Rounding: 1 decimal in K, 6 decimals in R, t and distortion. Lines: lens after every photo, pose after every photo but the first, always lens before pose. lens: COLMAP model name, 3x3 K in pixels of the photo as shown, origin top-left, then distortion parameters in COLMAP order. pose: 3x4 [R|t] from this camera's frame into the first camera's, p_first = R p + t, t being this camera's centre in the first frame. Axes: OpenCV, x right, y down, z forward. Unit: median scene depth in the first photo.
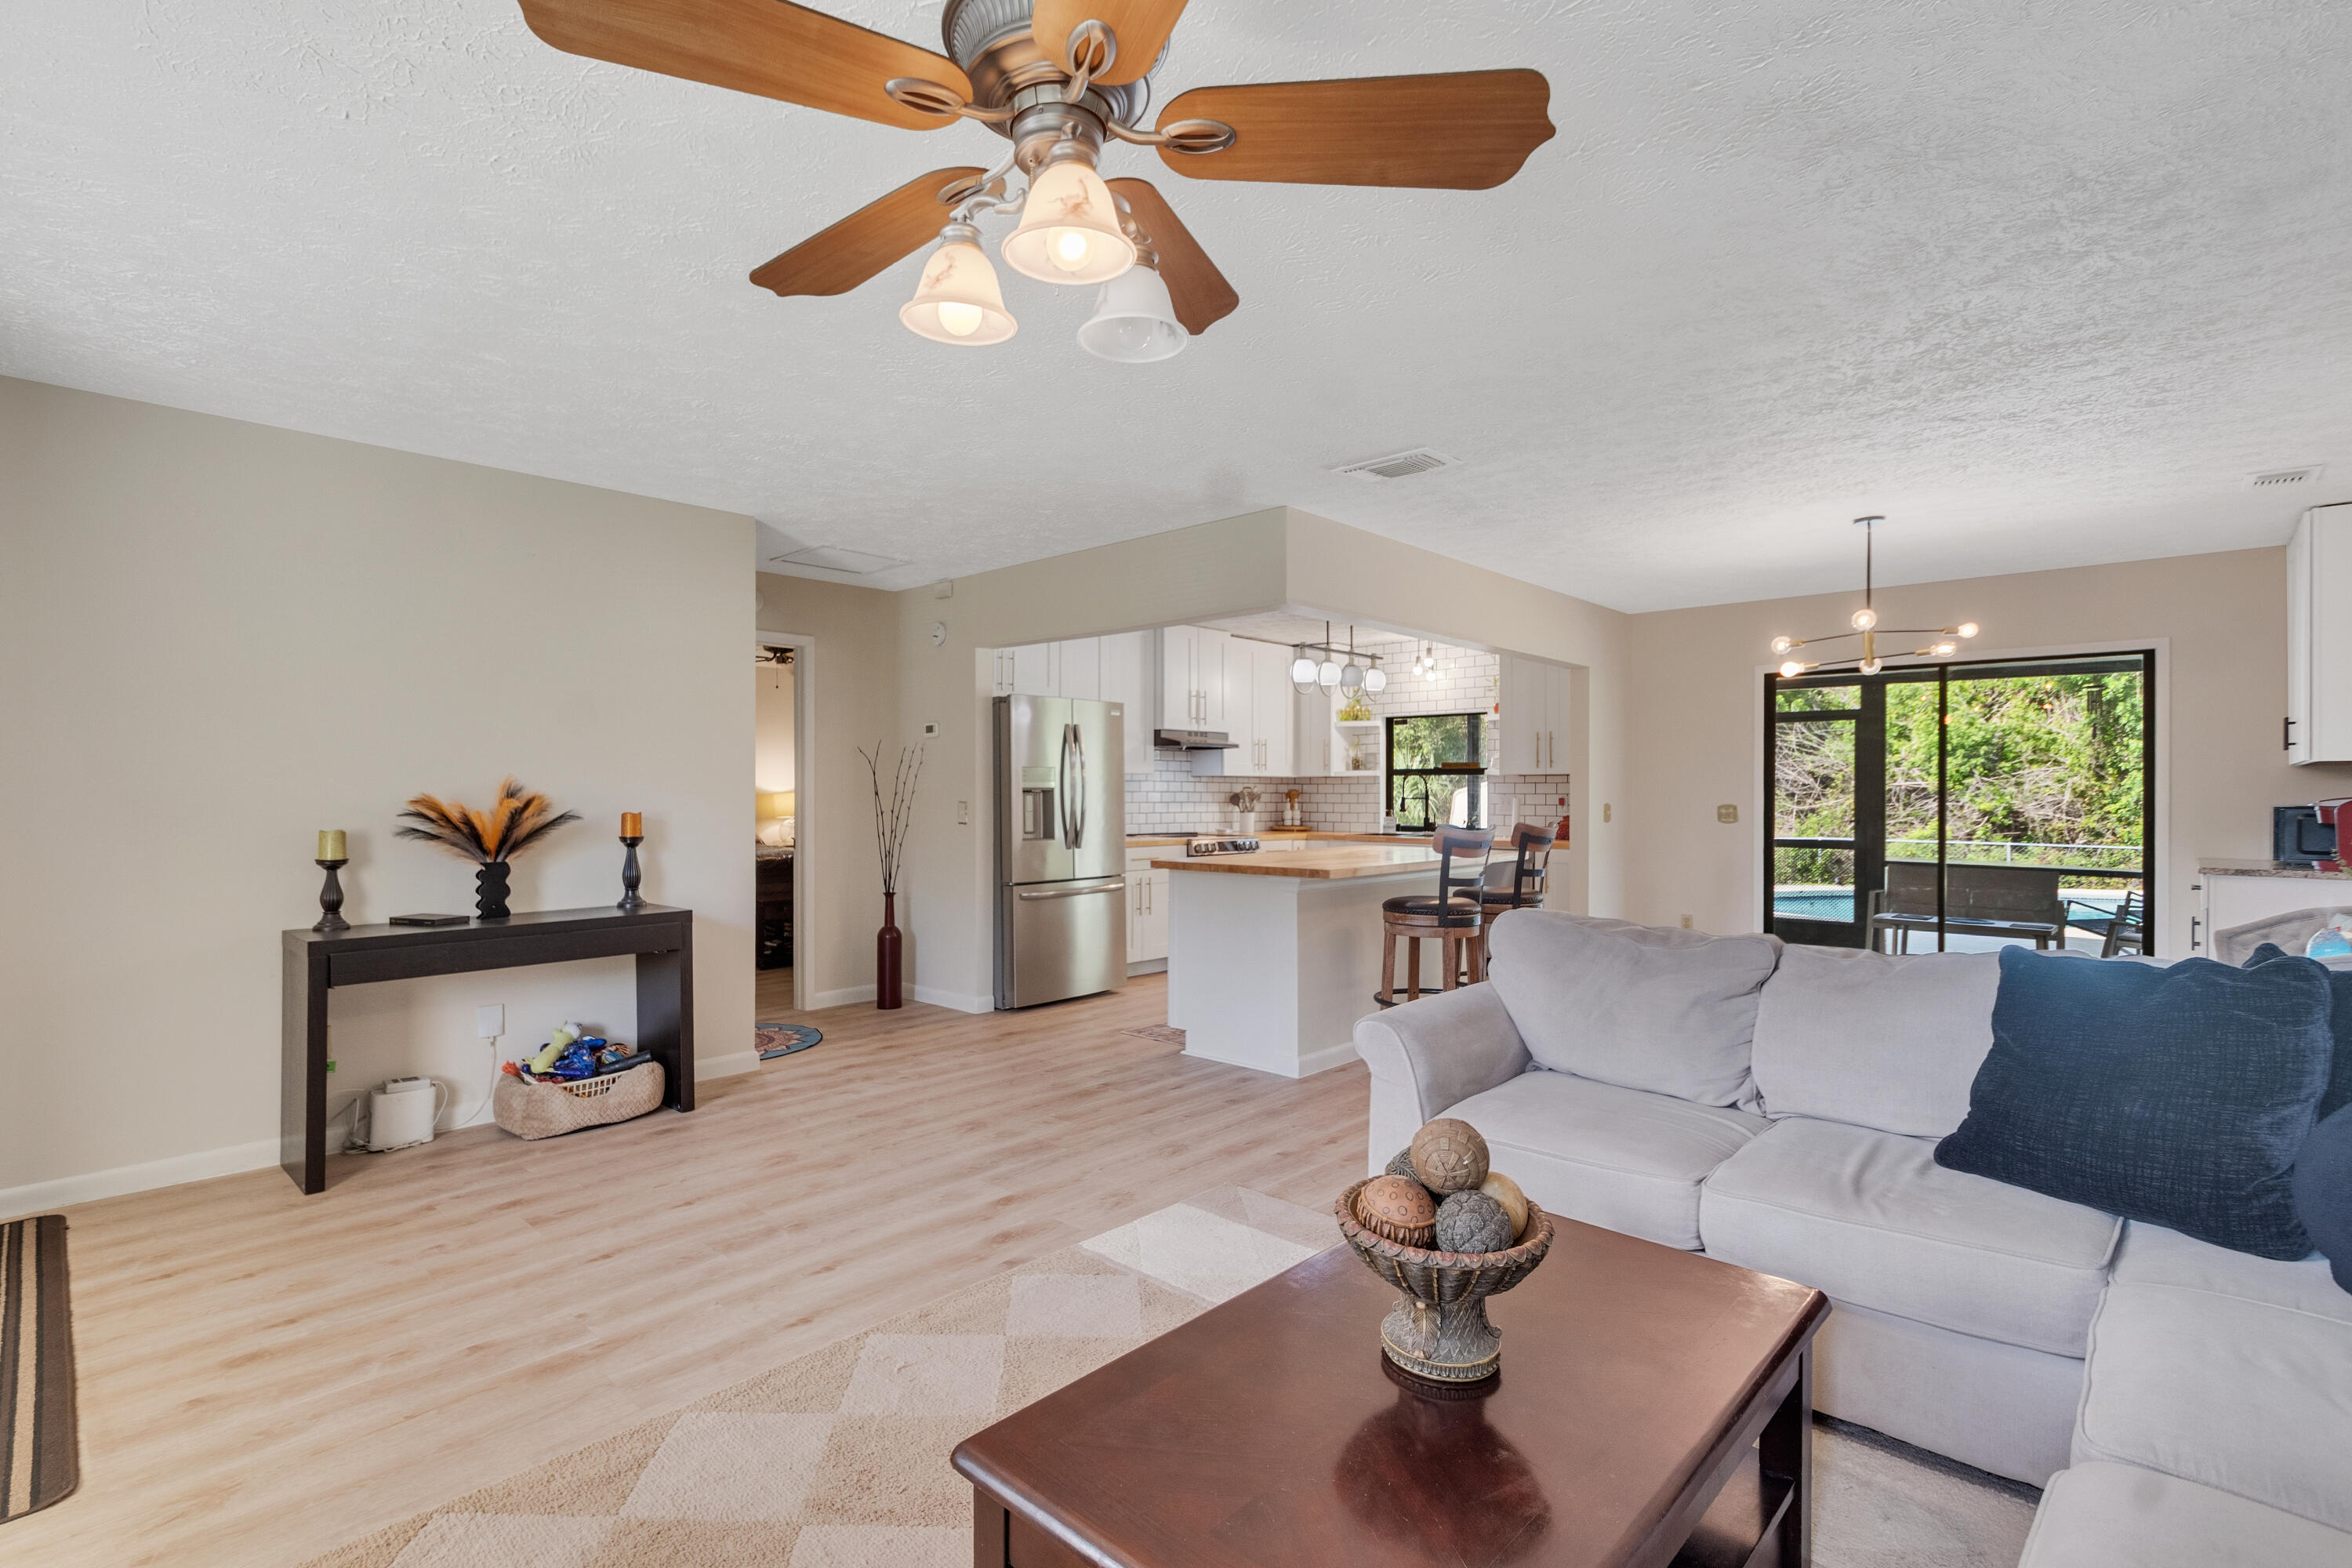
lens RADIAL K [[1110.3, 0, 1156.9], [0, 1110.3, 800.4], [0, 0, 1]] dist [0.011678, -0.003344]
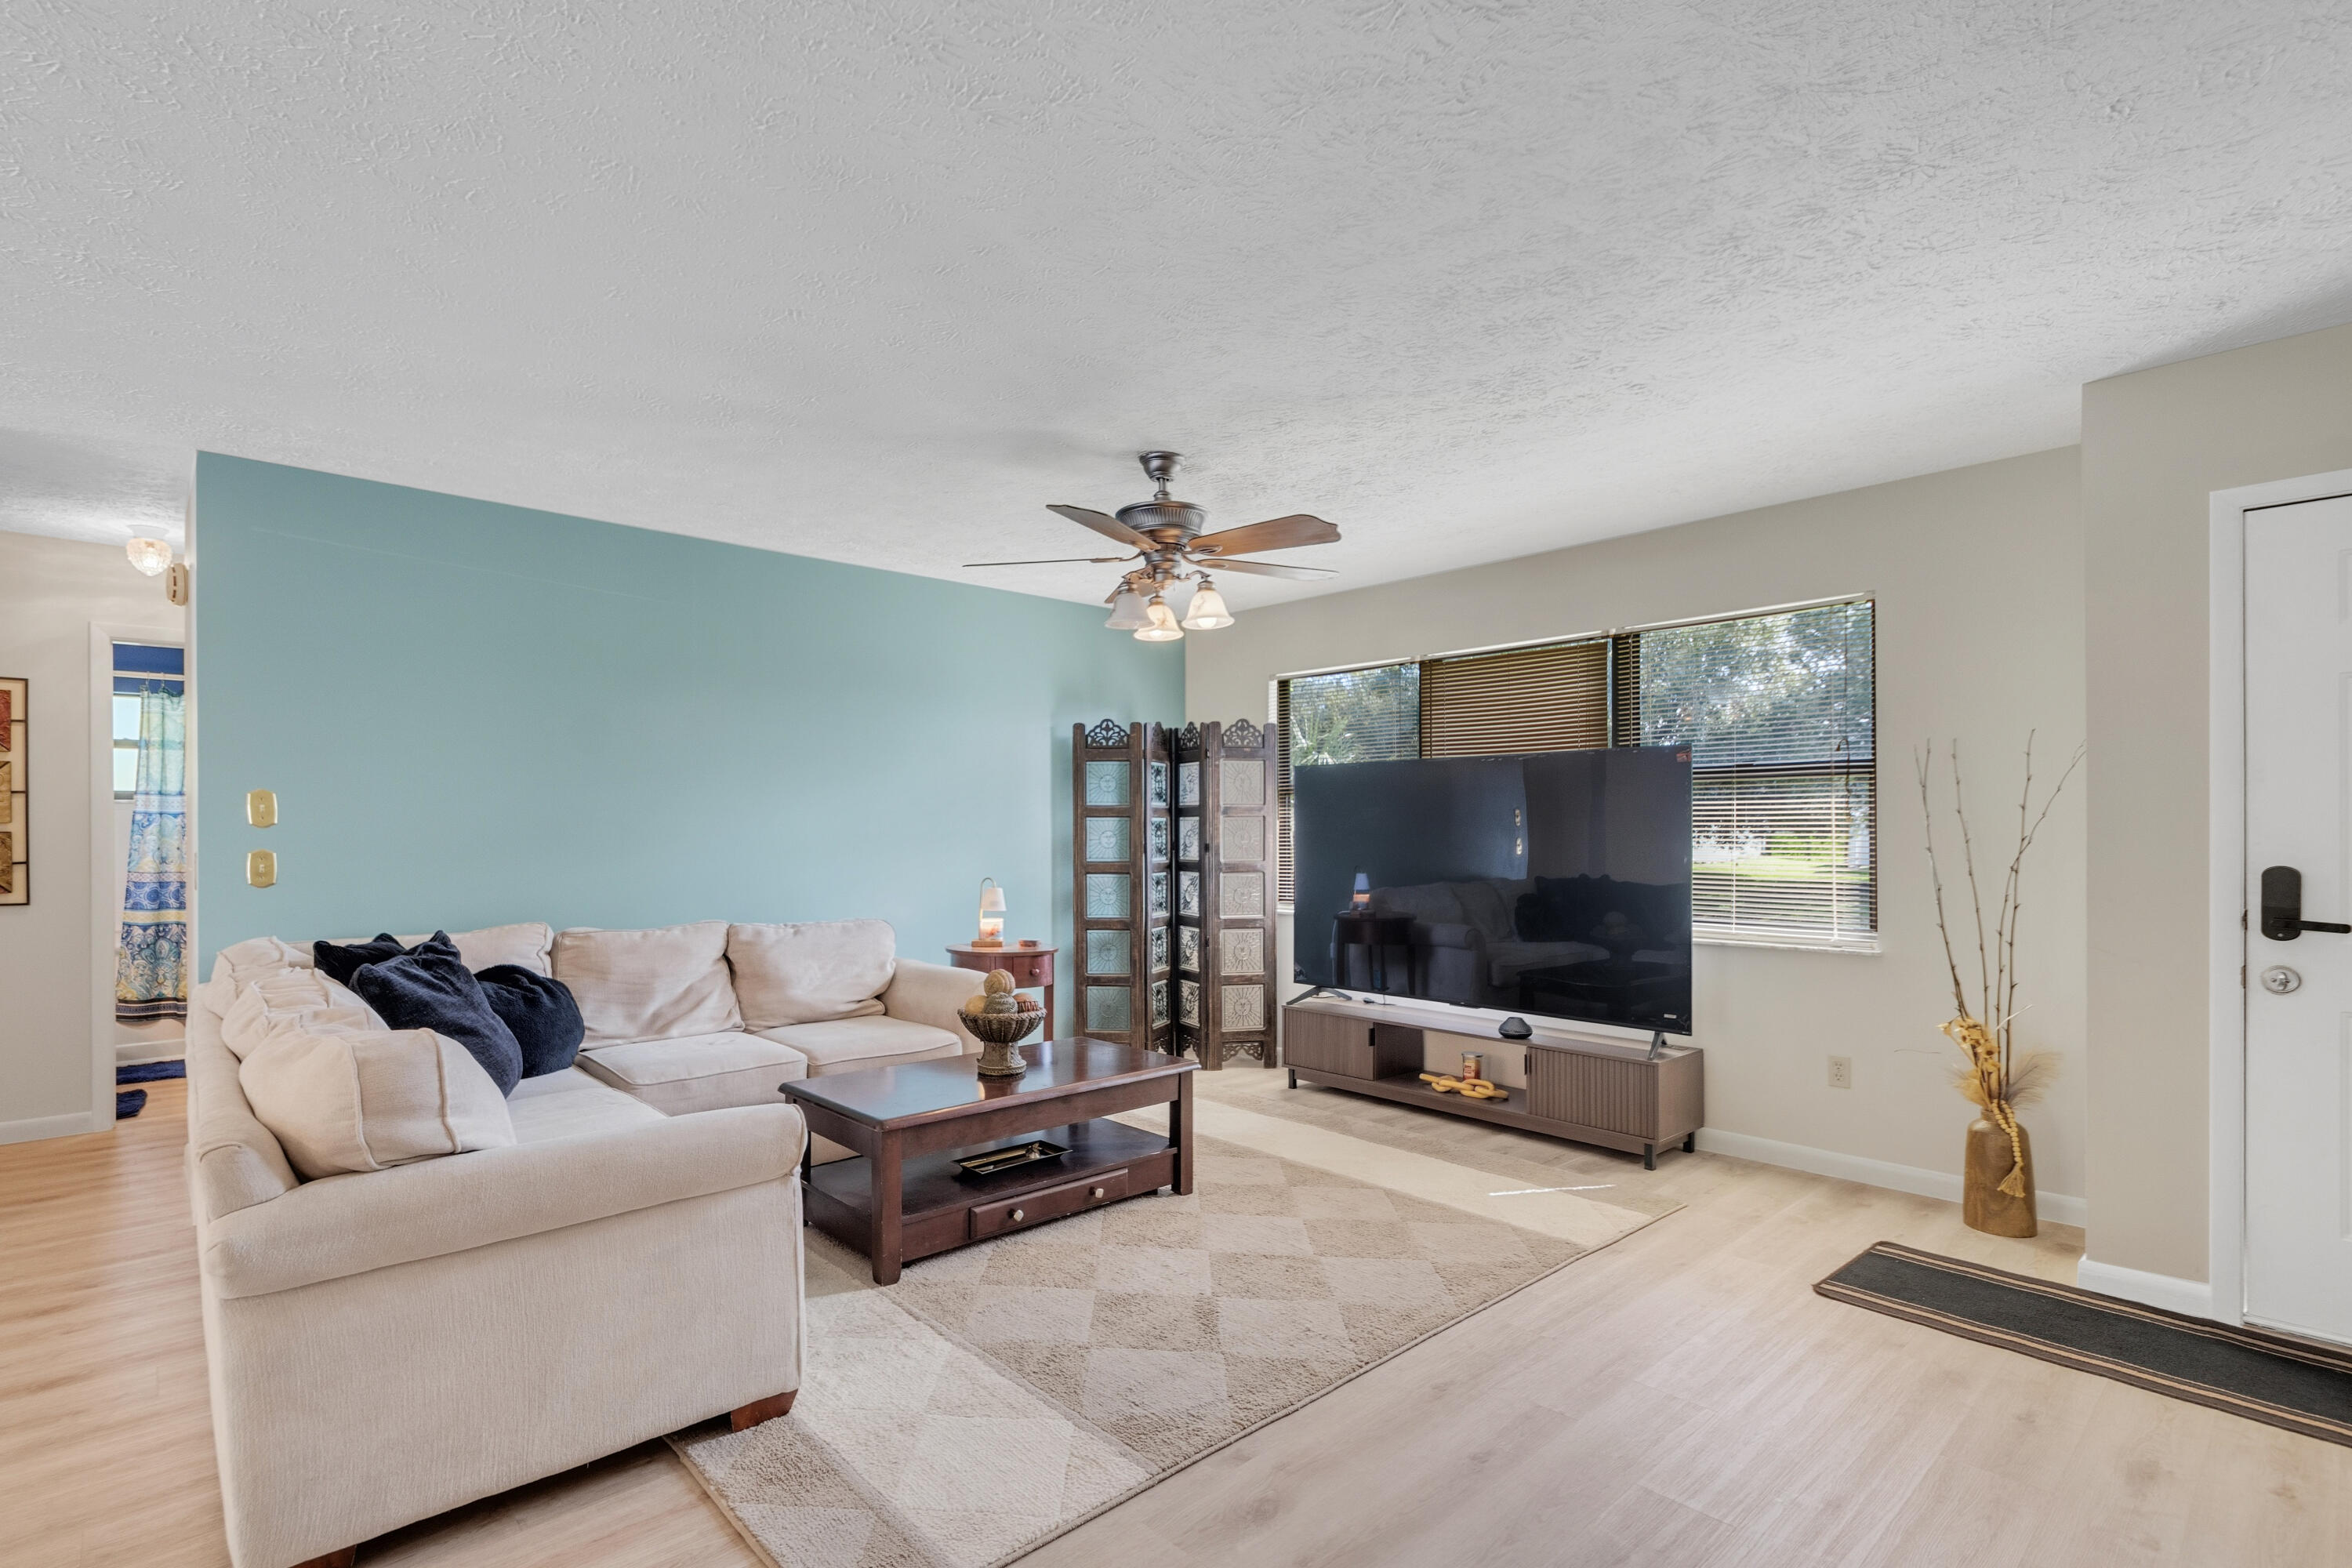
lens RADIAL K [[1110.3, 0, 1164.0], [0, 1110.3, 823.0], [0, 0, 1]] dist [0.011678, -0.003344]
pose [[-0.995986, 0.001528, 0.089492, -0.051493], [0.002115, 0.999977, 0.006466, -0.006868], [-0.089480, 0.006630, -0.995967, 0.587668]]
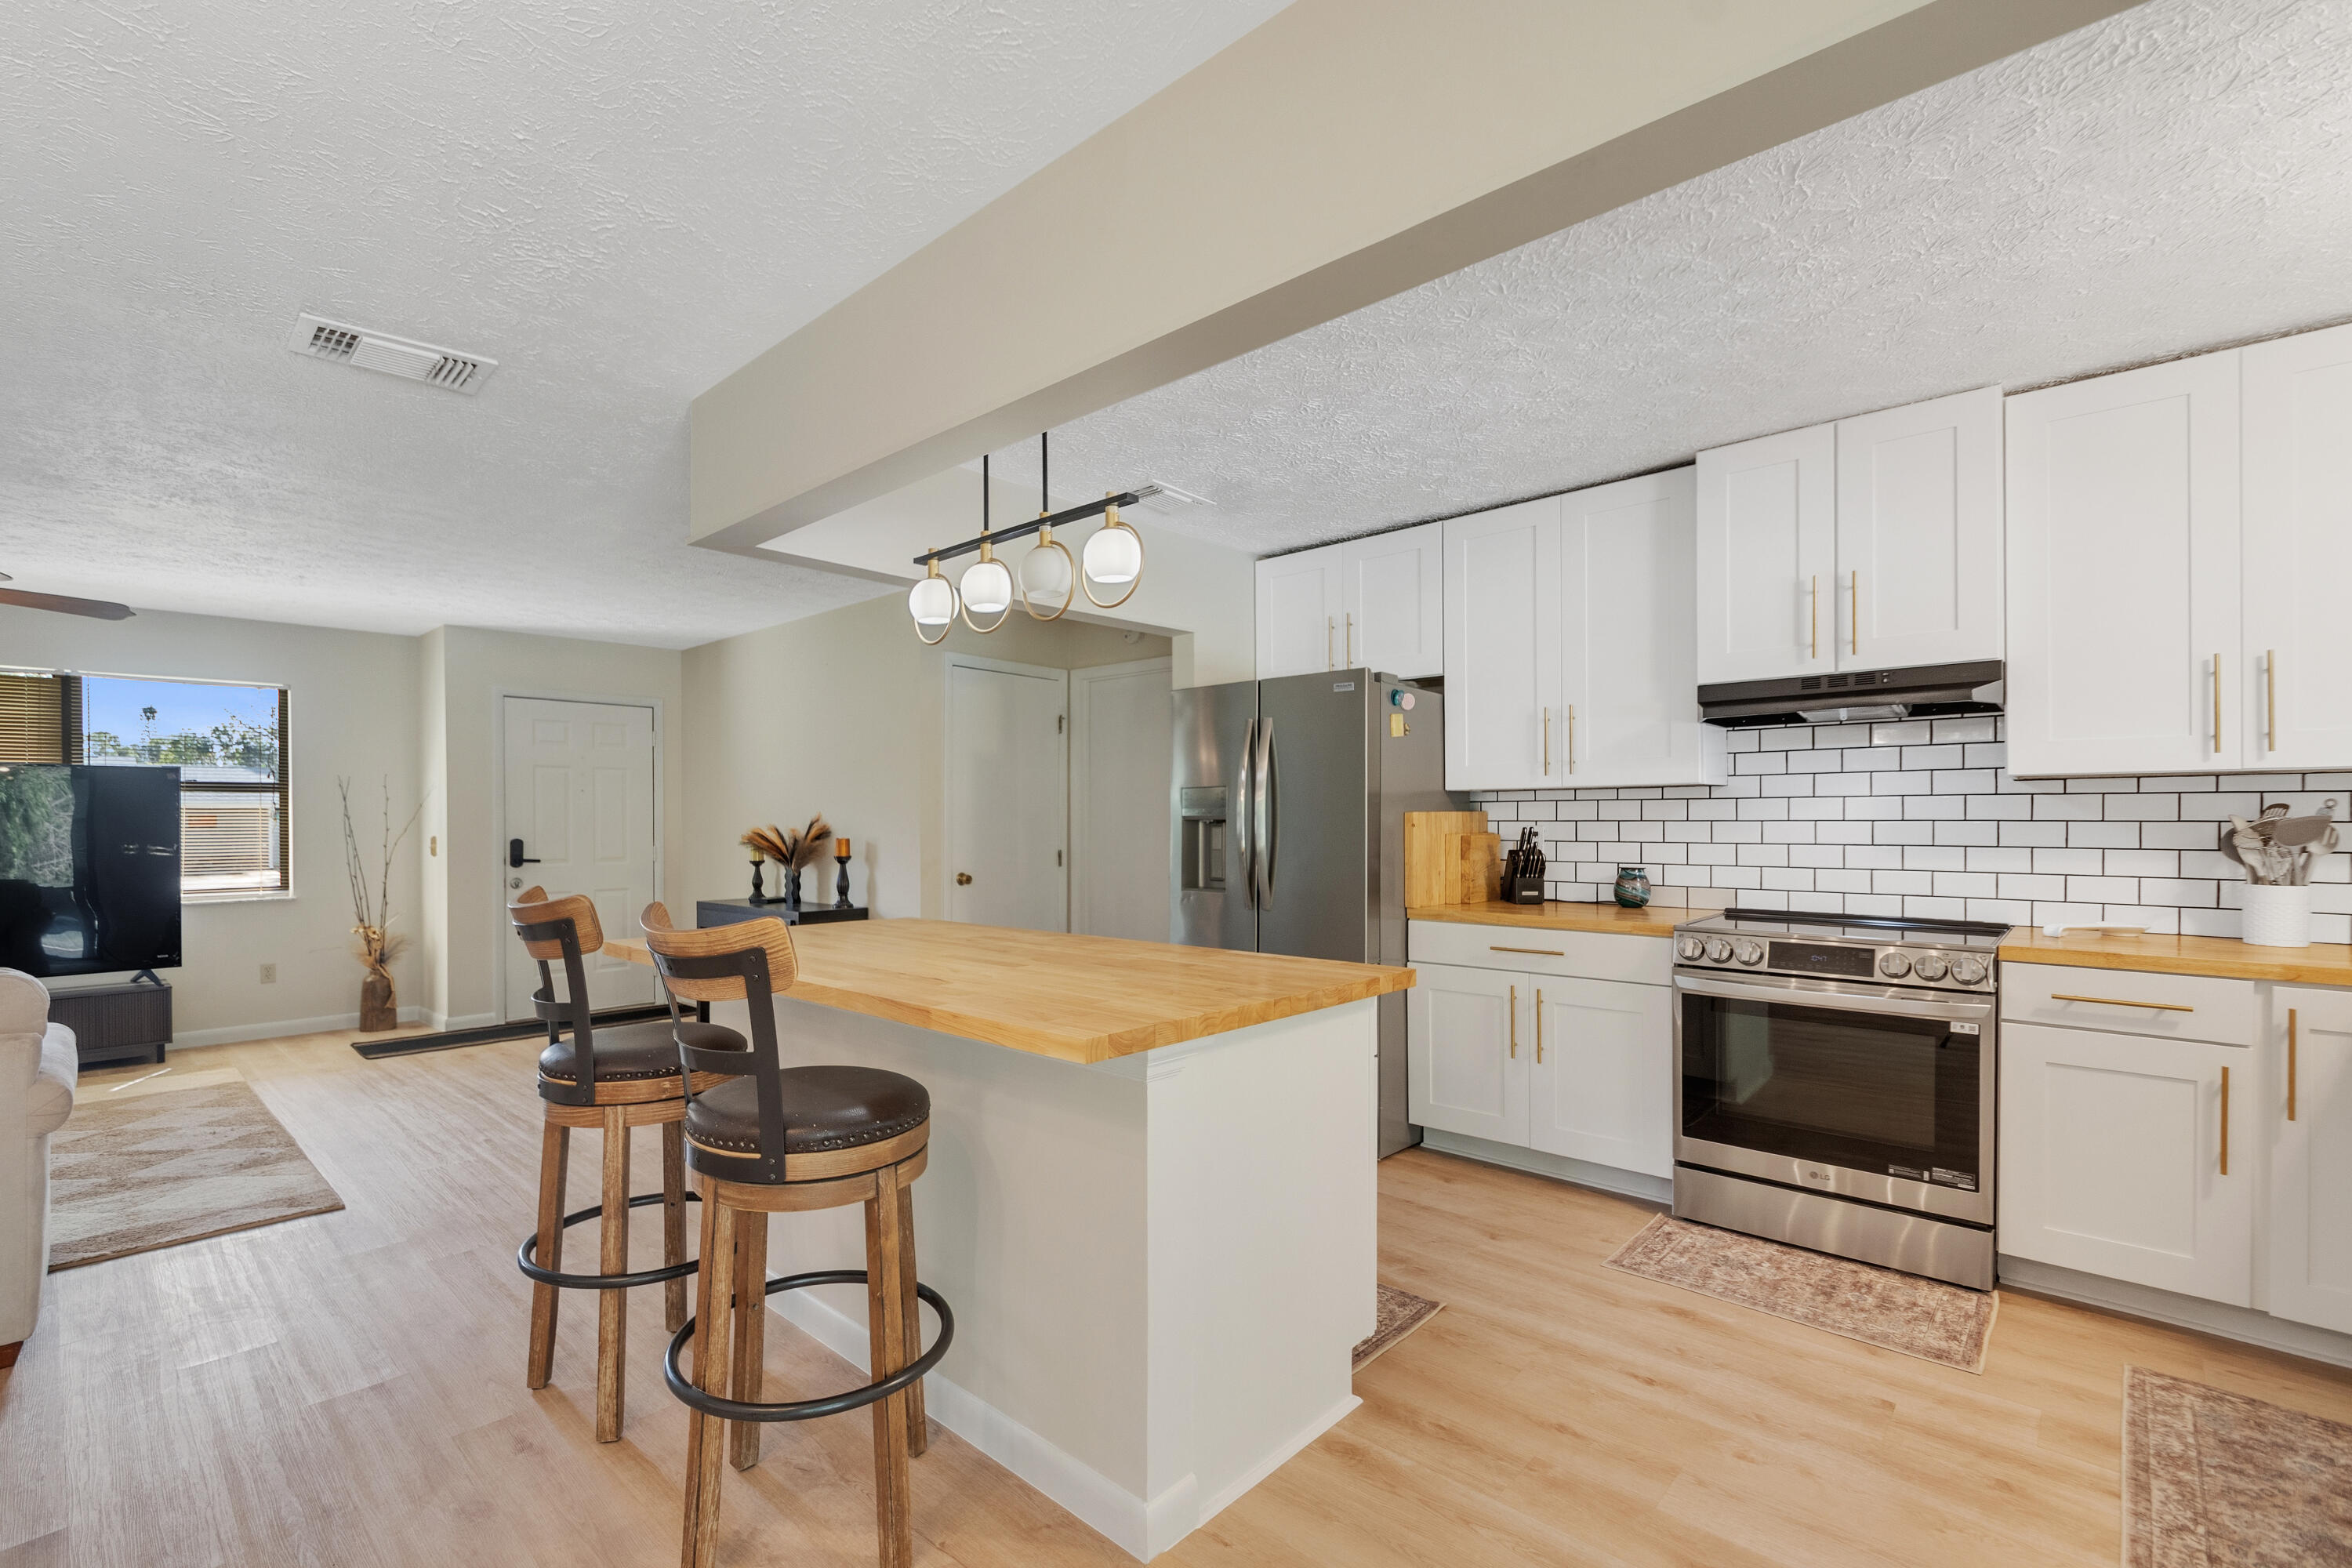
lens RADIAL K [[1062.5, 0, 1140.3], [0, 1062.5, 831.3], [0, 0, 1]] dist [0.008896, -0.000811]
pose [[-0.021441, 0.010862, -0.999711, 0.412727], [-0.003702, 0.999933, 0.010944, -0.006694], [0.999763, 0.003935, -0.021400, 0.705766]]
